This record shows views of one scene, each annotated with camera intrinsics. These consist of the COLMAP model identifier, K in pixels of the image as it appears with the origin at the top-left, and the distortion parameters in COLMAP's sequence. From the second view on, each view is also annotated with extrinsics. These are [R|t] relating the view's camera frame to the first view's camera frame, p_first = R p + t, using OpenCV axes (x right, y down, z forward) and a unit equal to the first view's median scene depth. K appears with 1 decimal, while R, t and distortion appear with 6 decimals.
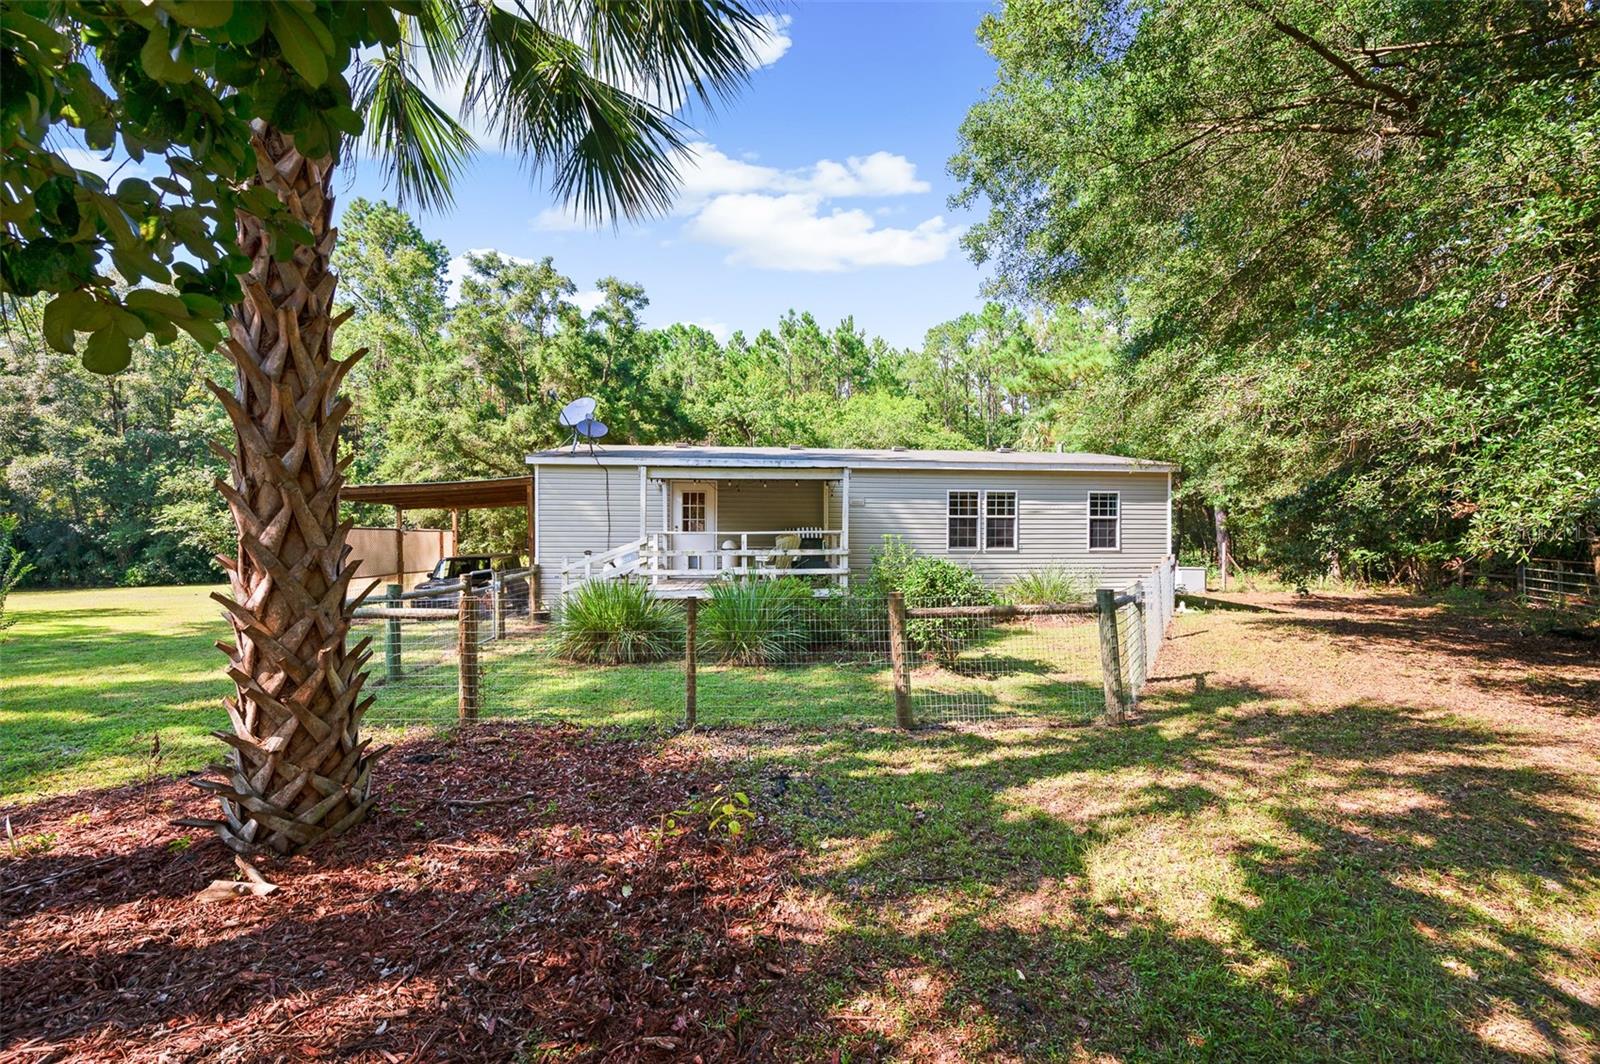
lens RADIAL K [[634.7, 0, 832.7], [0, 634.7, 537.7], [0, 0, 1]] dist [-0.000468, 0.000341]
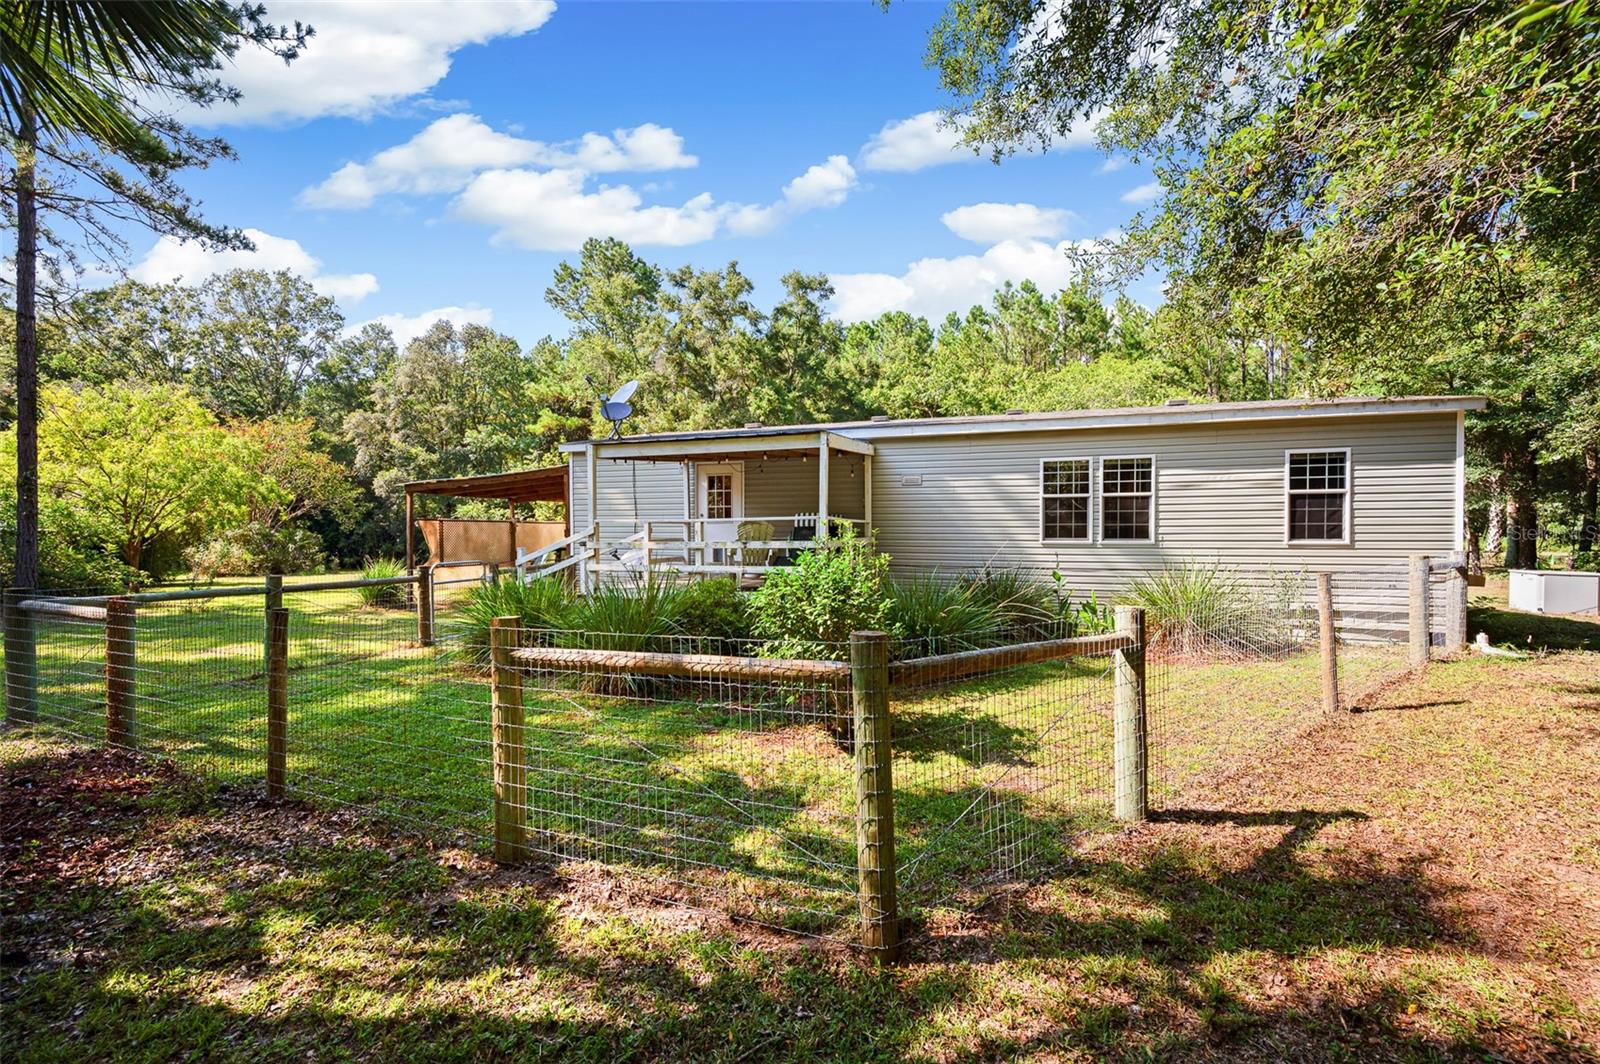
lens RADIAL K [[634.7, 0, 798.2], [0, 634.7, 536.7], [0, 0, 1]] dist [-0.000468, 0.000341]
pose [[0.914140, 0.000544, -0.405398, 0.210802], [0.004708, 0.999917, 0.011957, 0.002964], [0.405371, -0.012839, 0.914062, 0.215990]]
